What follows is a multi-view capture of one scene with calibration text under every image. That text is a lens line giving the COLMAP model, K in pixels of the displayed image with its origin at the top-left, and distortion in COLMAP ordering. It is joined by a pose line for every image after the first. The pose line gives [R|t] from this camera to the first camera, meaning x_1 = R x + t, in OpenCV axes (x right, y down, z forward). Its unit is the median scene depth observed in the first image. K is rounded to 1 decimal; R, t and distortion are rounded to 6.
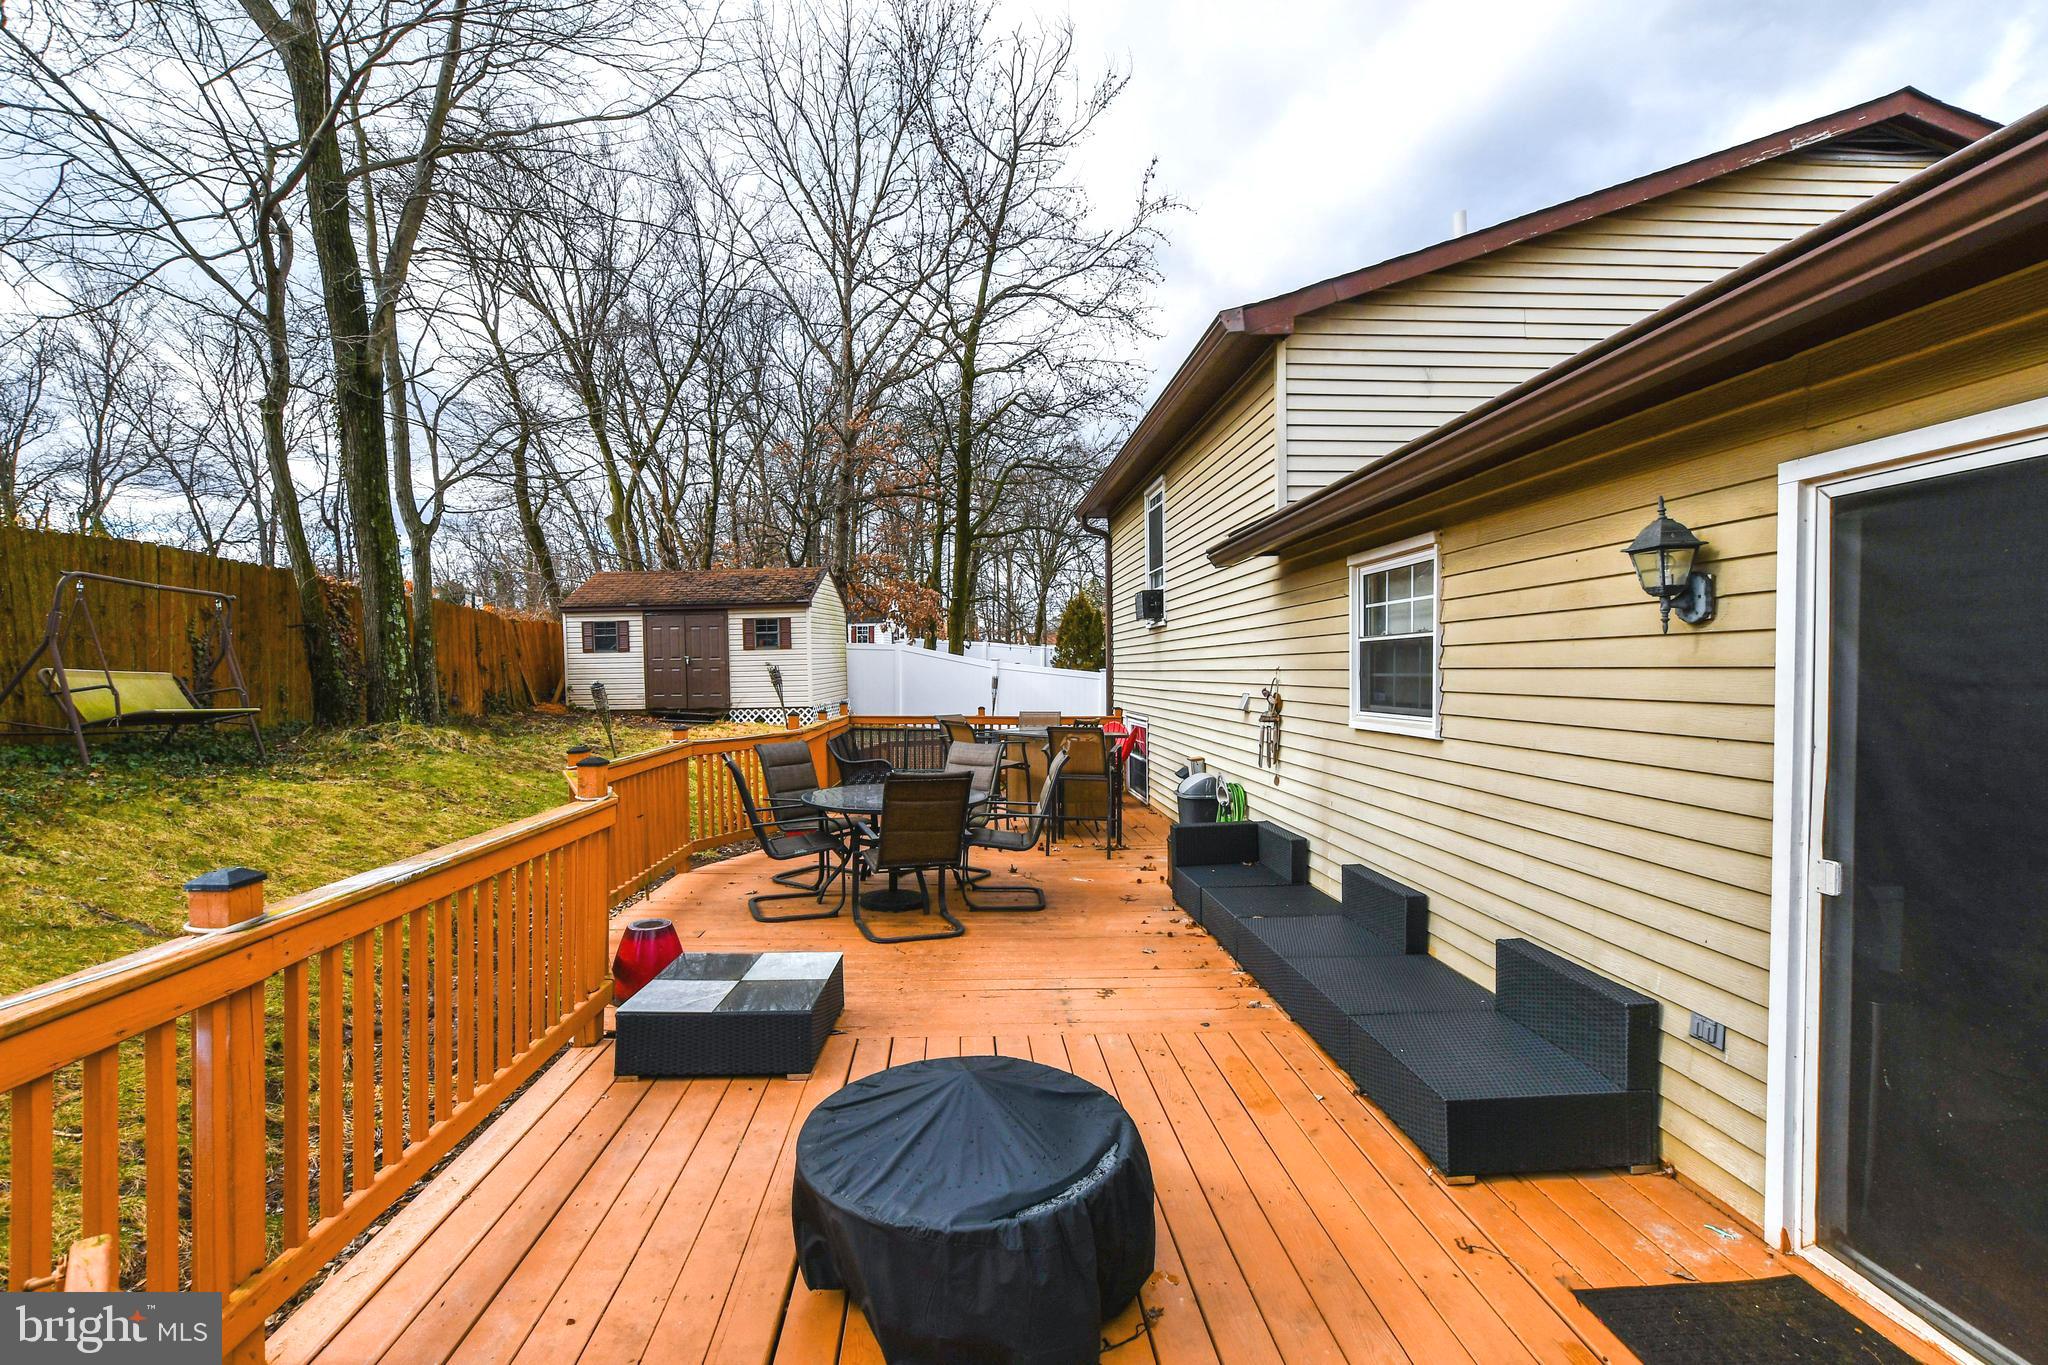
lens RADIAL K [[955.5, 0, 1016.9], [0, 955.5, 683.8], [0, 0, 1]] dist [-0.007280, 0.001821]
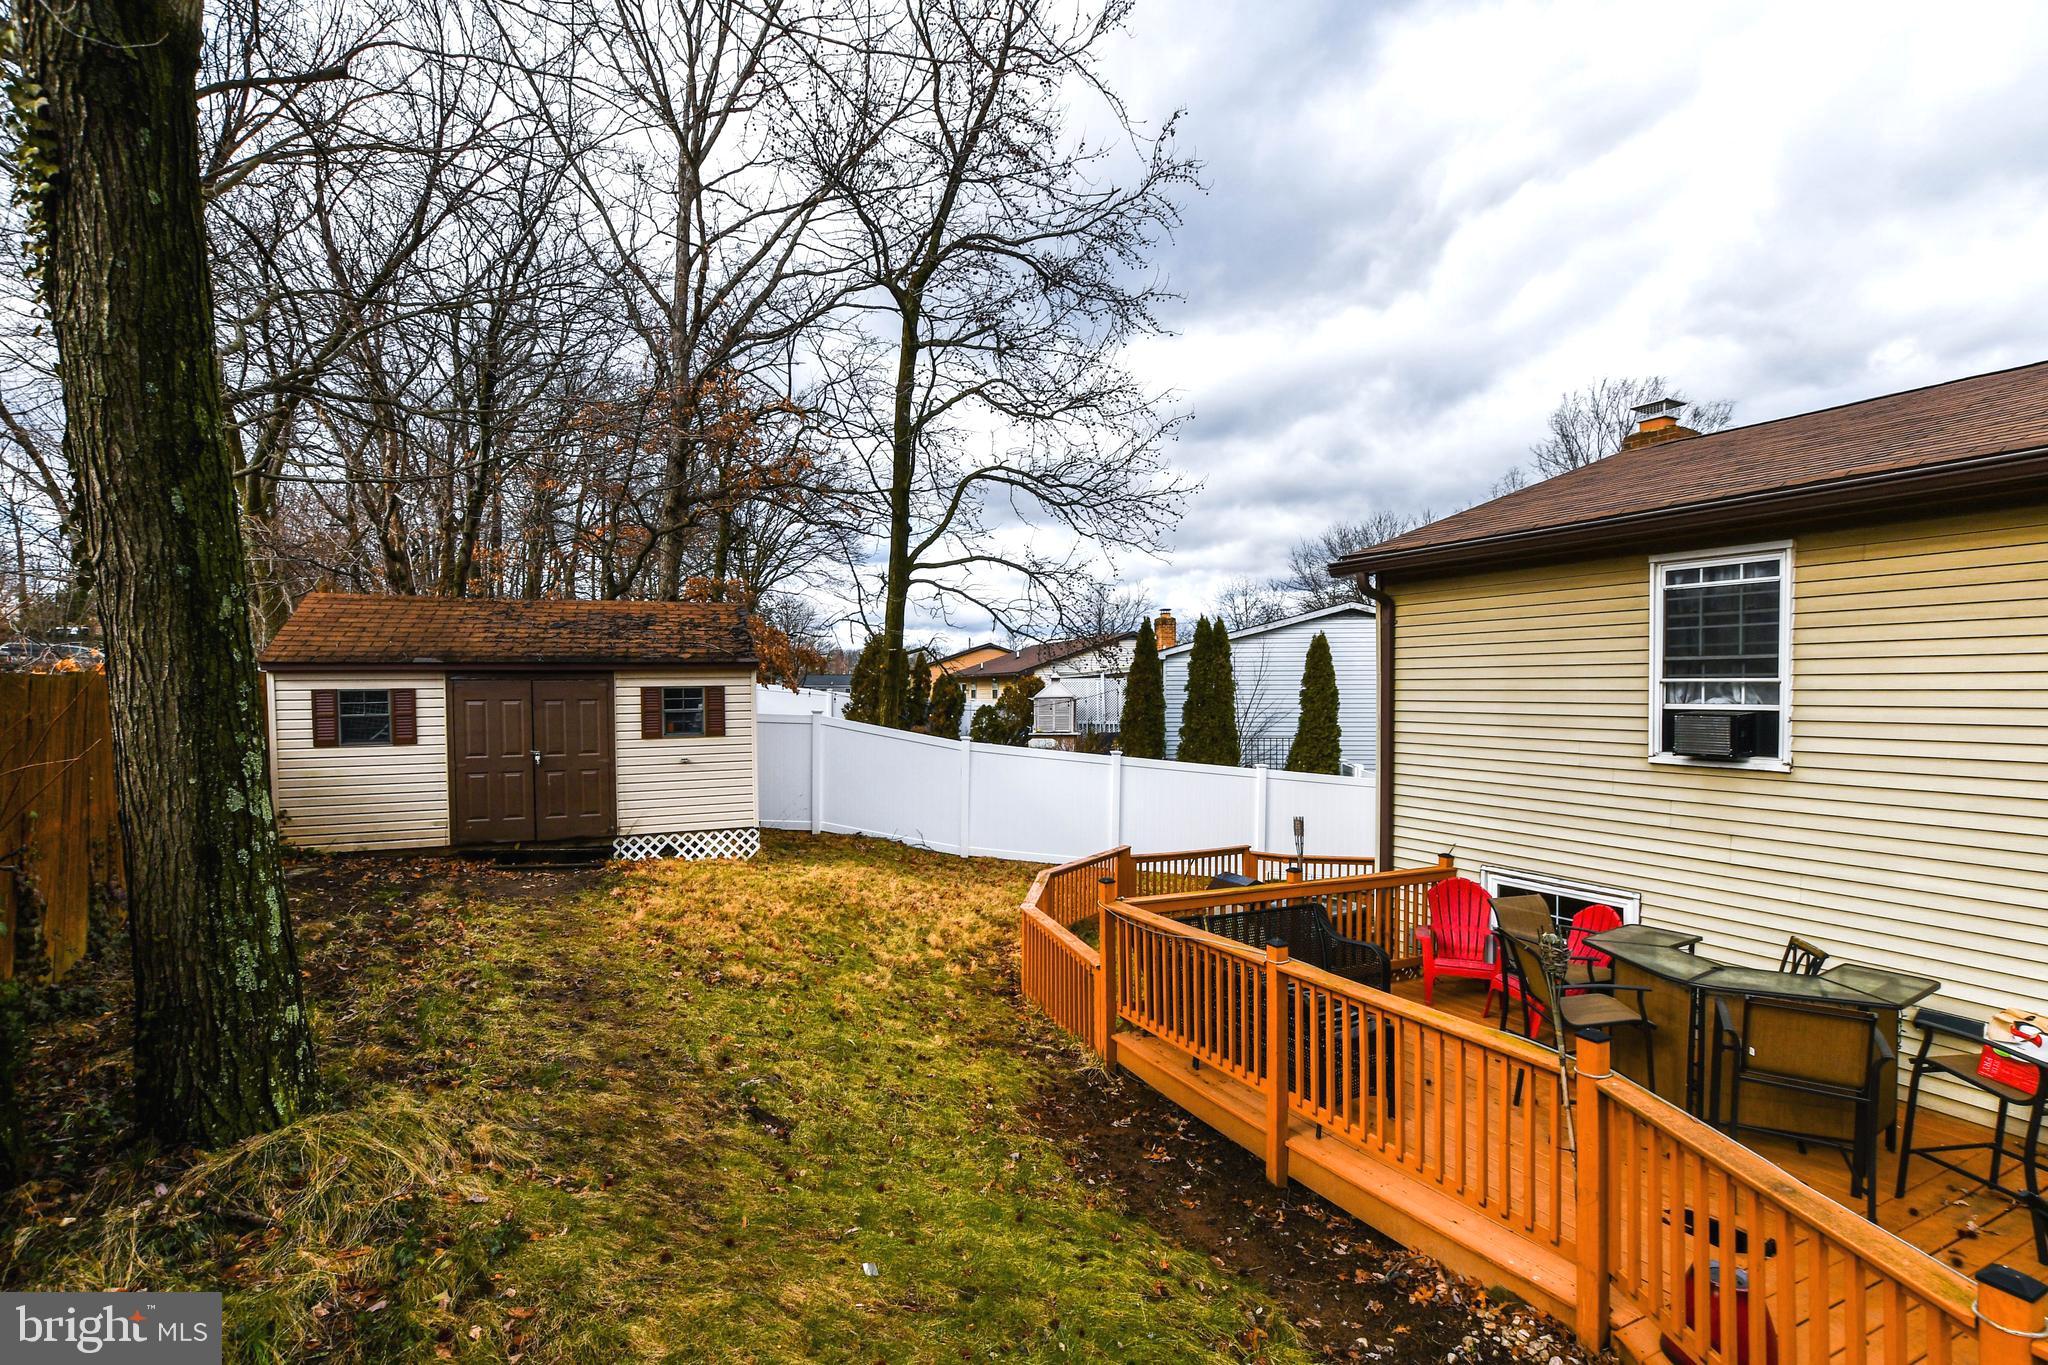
lens RADIAL K [[955.5, 0, 1025.1], [0, 955.5, 698.6], [0, 0, 1]] dist [-0.007280, 0.001821]
pose [[0.902626, 0.001995, 0.430421, -0.325963], [-0.001560, 0.999998, -0.001365, -0.060413], [-0.430422, 0.000561, 0.902627, 0.349462]]
